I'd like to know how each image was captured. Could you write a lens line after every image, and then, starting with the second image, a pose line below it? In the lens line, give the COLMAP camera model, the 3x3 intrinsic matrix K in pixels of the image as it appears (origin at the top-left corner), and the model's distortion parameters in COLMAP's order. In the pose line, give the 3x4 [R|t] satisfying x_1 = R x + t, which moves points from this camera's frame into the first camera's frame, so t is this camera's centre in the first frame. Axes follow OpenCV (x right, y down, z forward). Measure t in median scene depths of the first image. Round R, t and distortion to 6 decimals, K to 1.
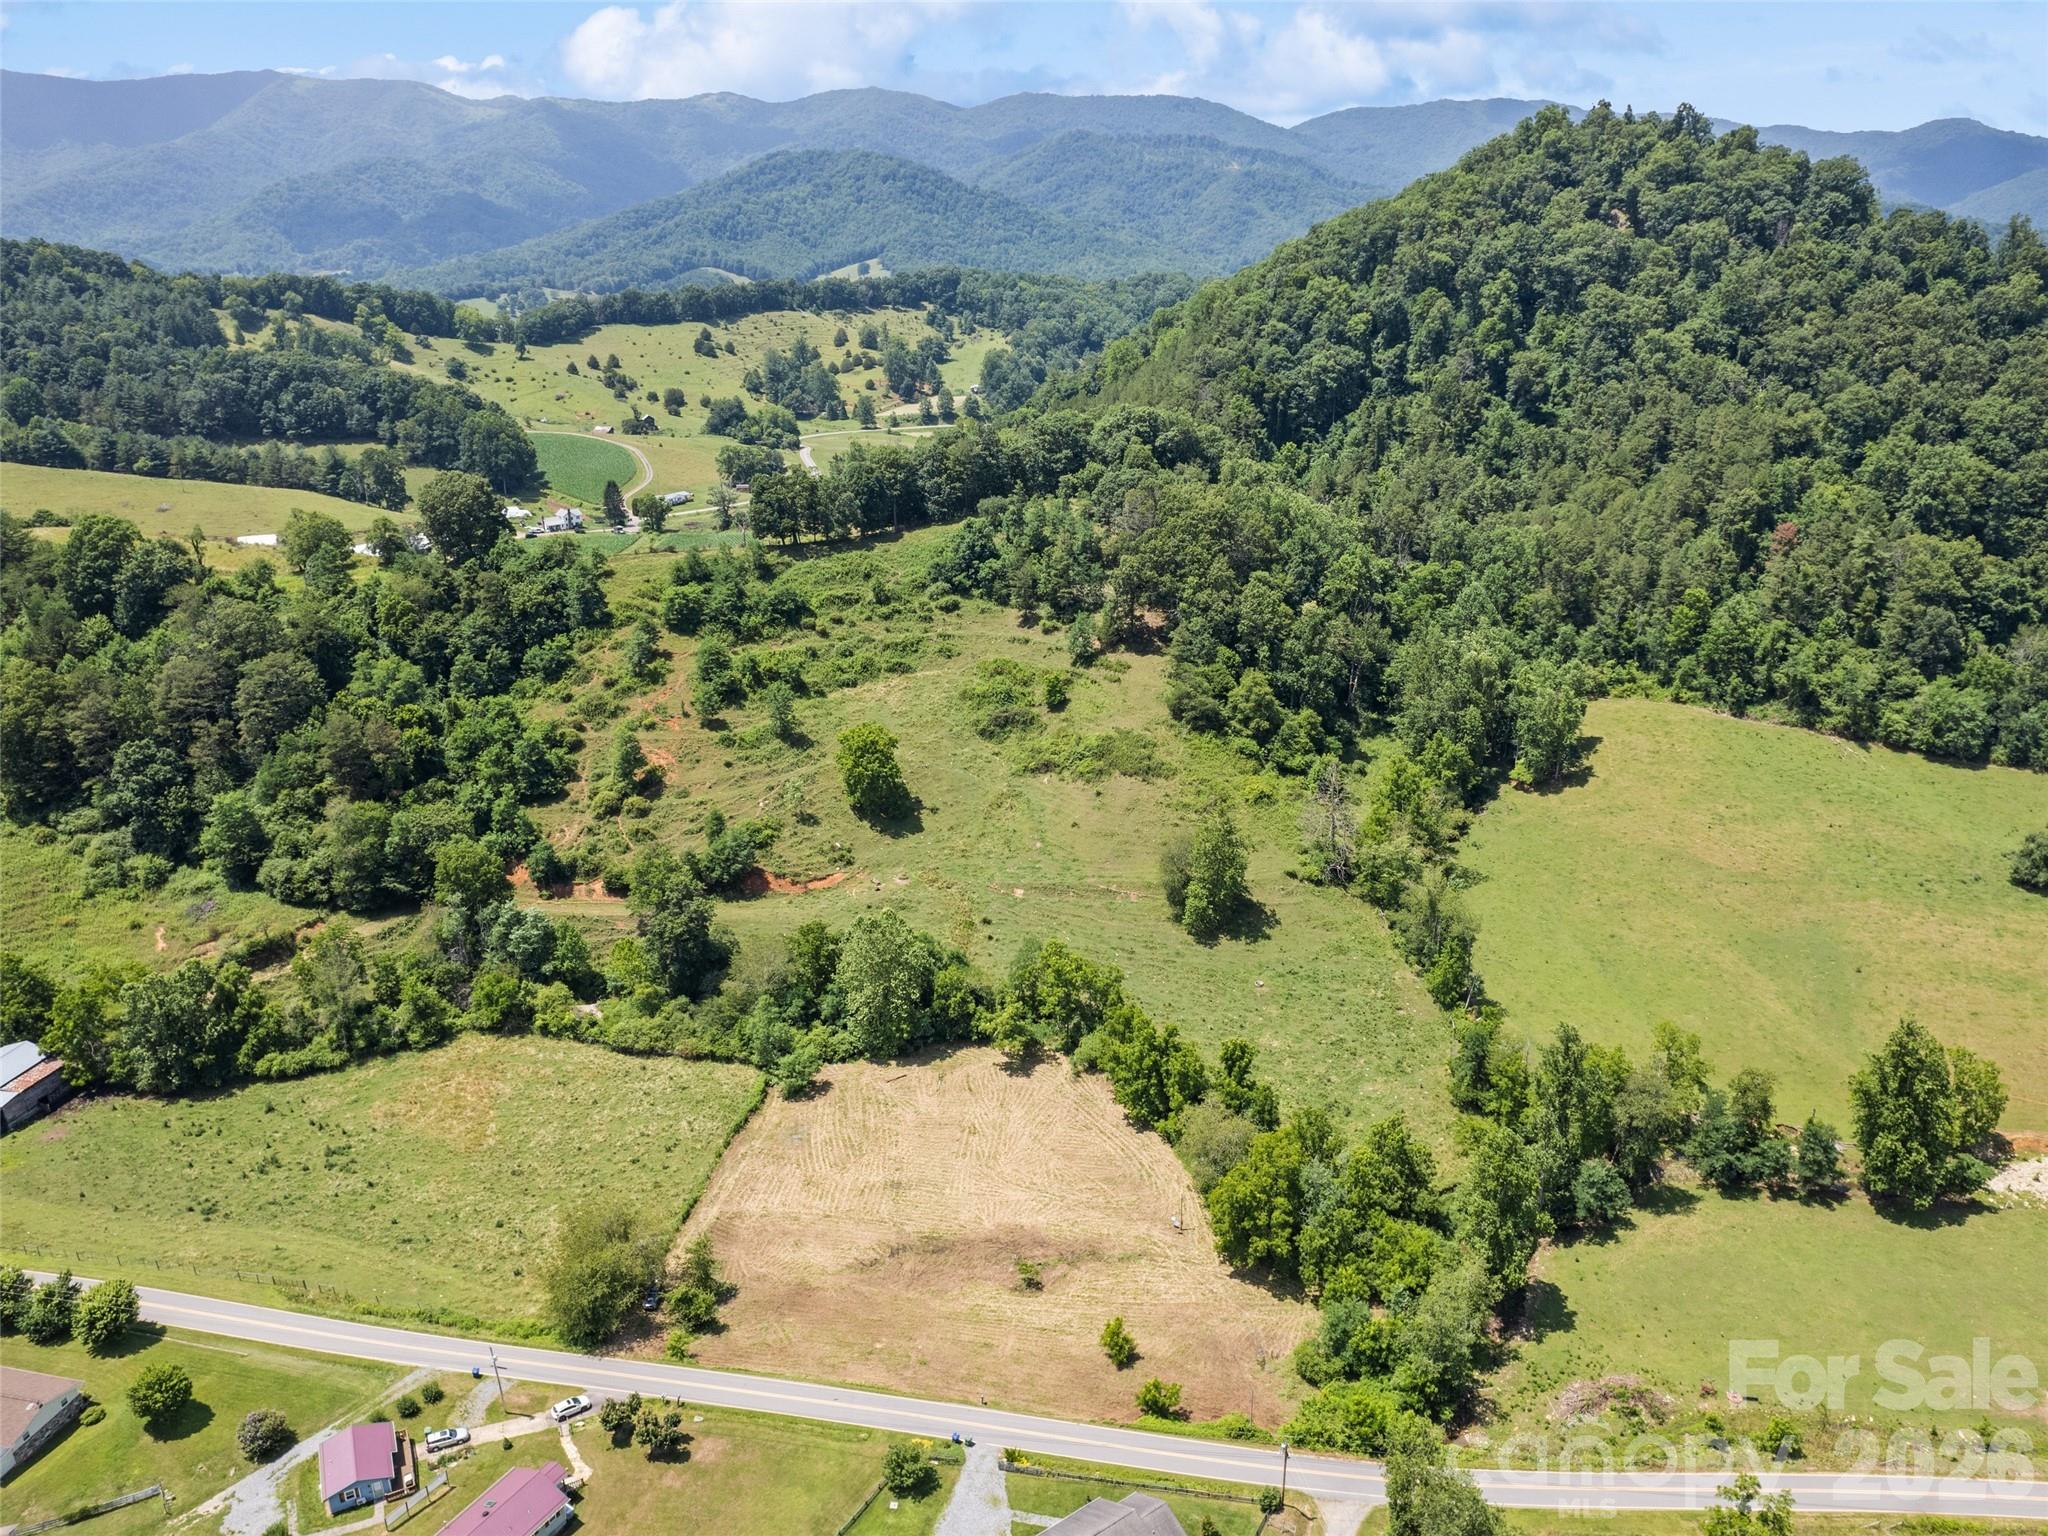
lens RADIAL K [[1471.1, 0, 1029.4], [0, 1471.1, 776.5], [0, 0, 1]] dist [-0.075281, 0.061543]
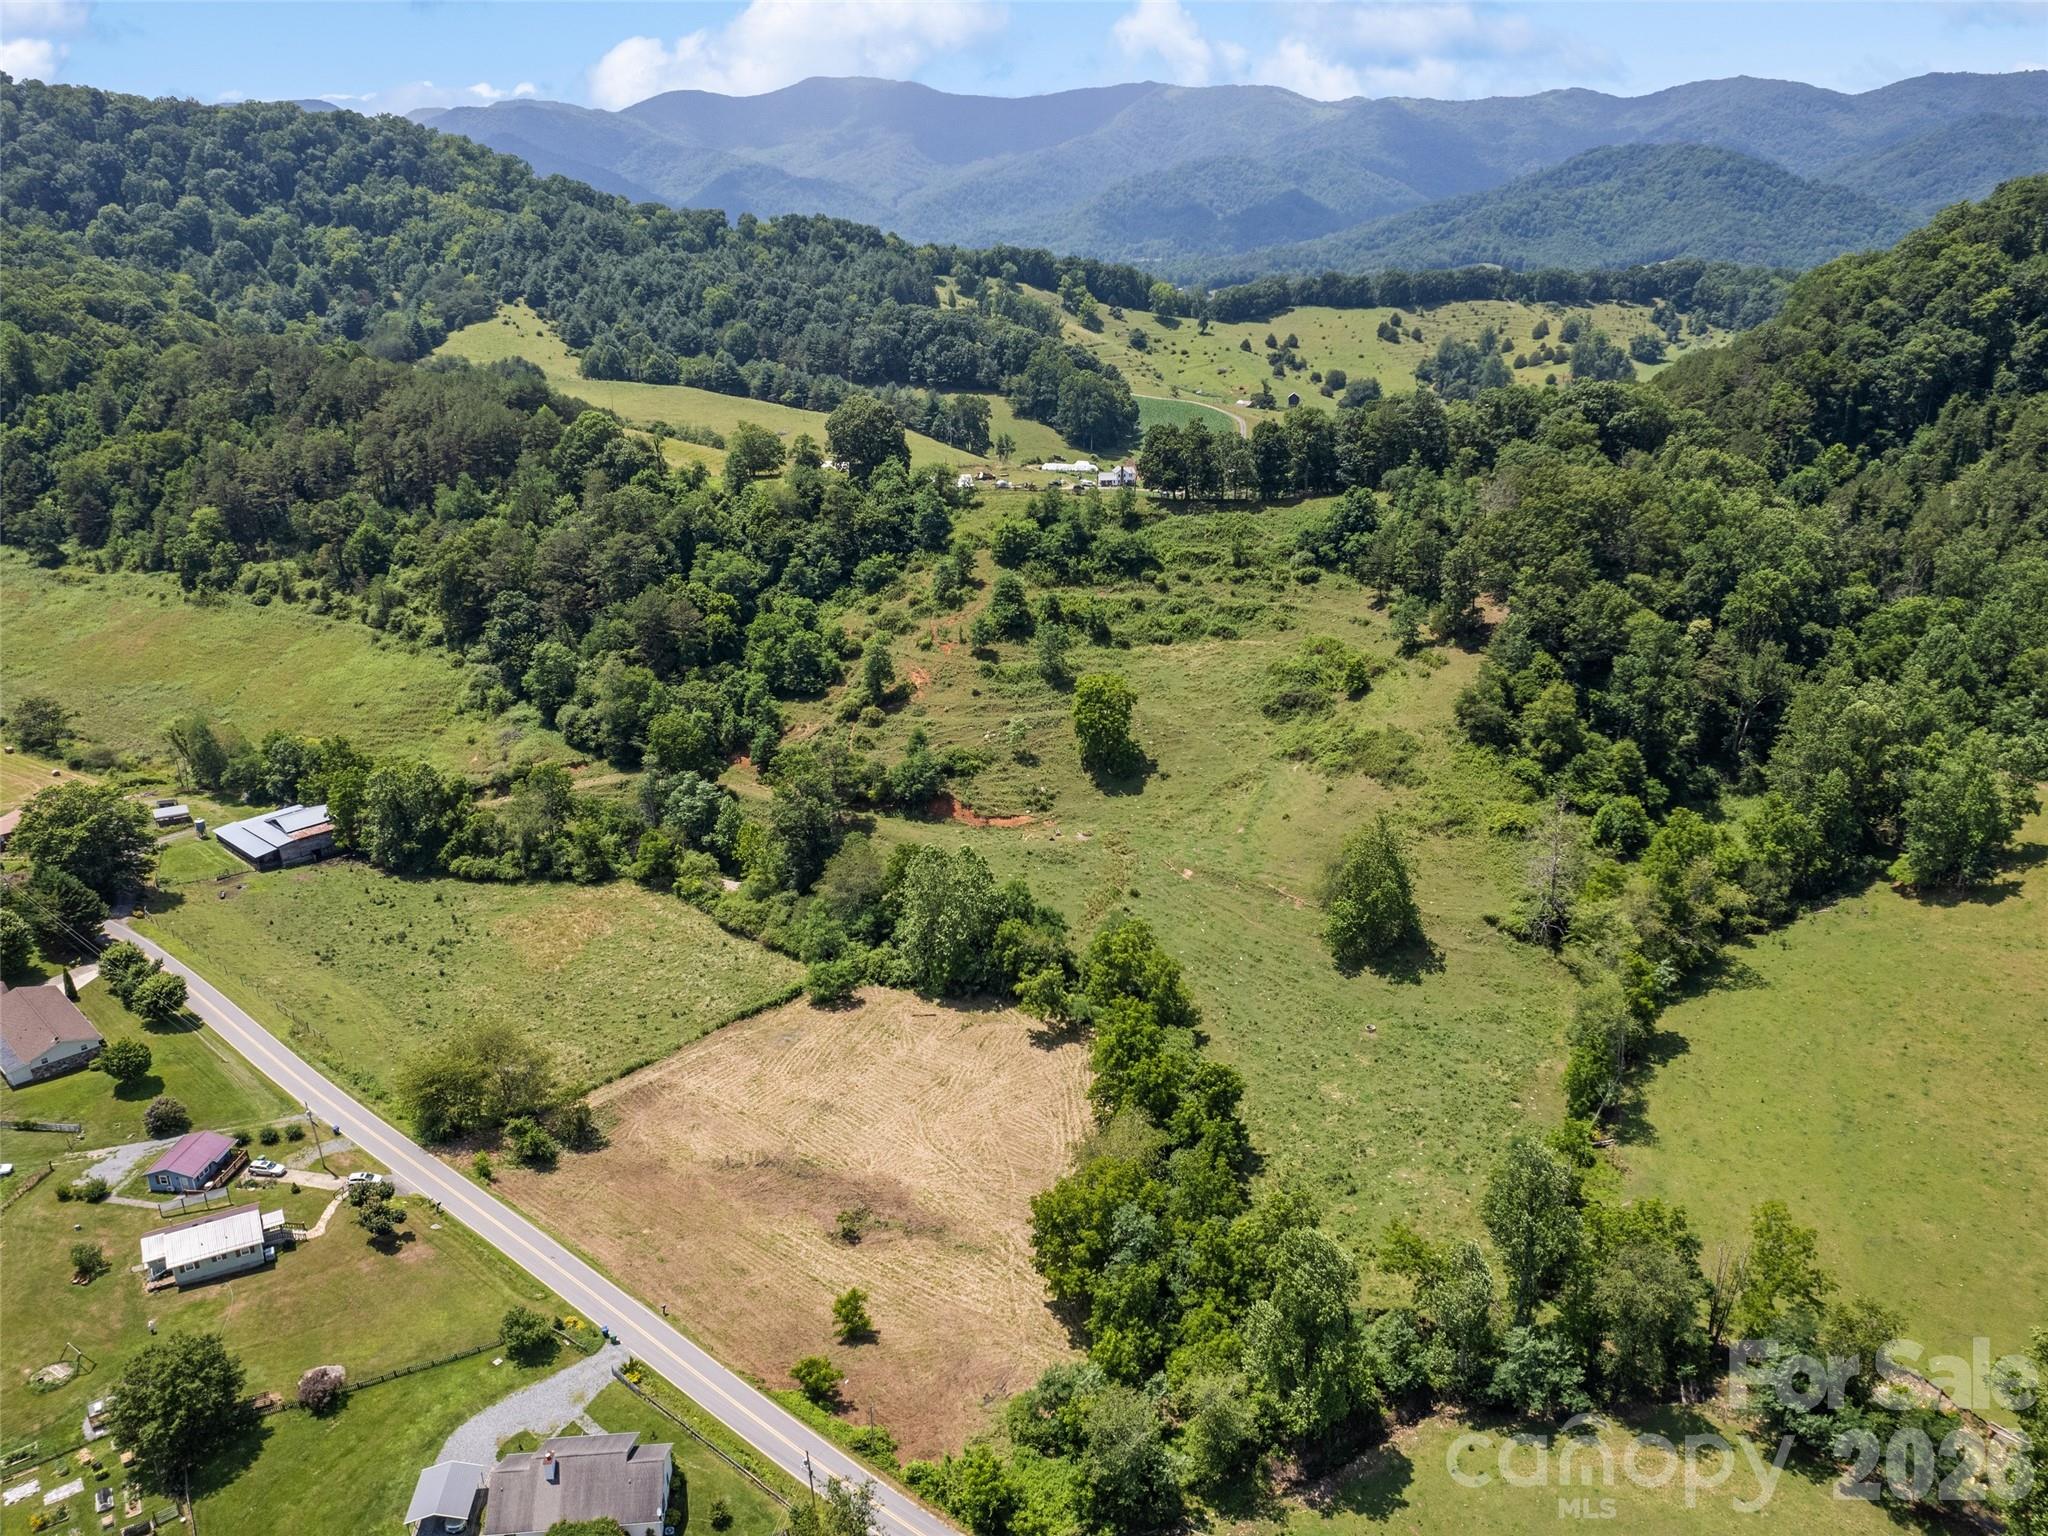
lens RADIAL K [[1471.1, 0, 1029.4], [0, 1471.1, 776.5], [0, 0, 1]] dist [-0.075281, 0.061543]
pose [[0.860765, 0.176570, -0.477396, 0.281292], [-0.177399, 0.983165, 0.043776, -0.002401], [0.477089, 0.047009, 0.877597, 0.123171]]
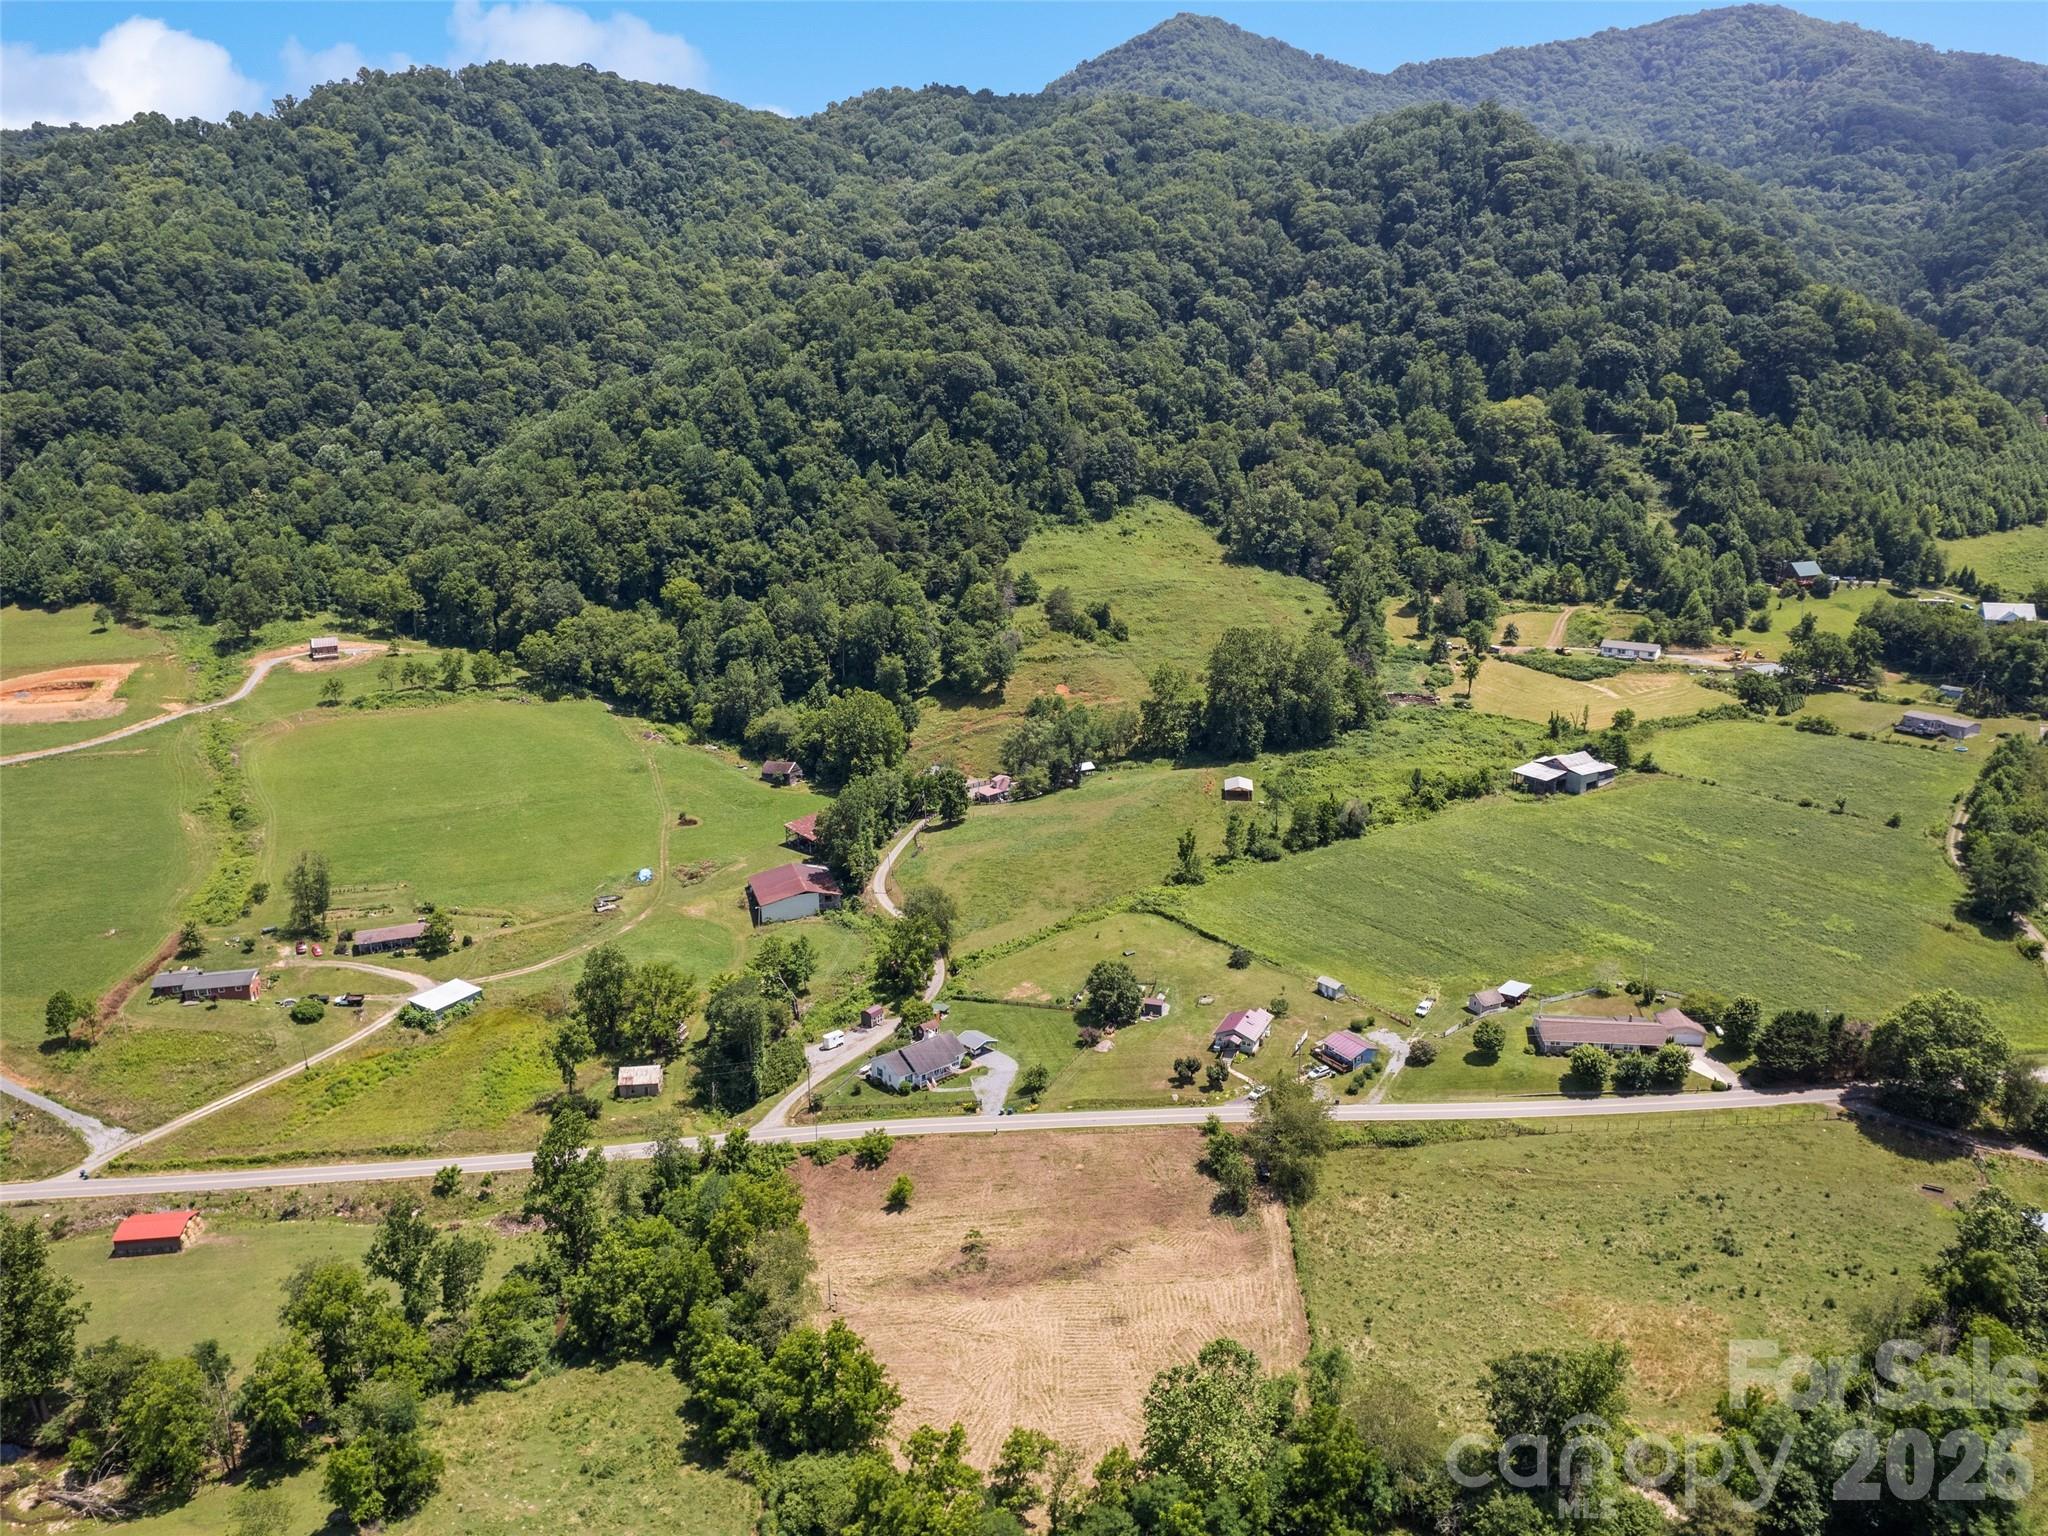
lens RADIAL K [[1471.1, 0, 1029.4], [0, 1471.1, 776.5], [0, 0, 1]] dist [-0.075281, 0.061543]
pose [[-0.996636, 0.038141, -0.072542, 0.014580], [-0.013013, 0.800238, 0.599541, -0.367912], [0.080918, 0.598468, -0.797049, 0.964876]]
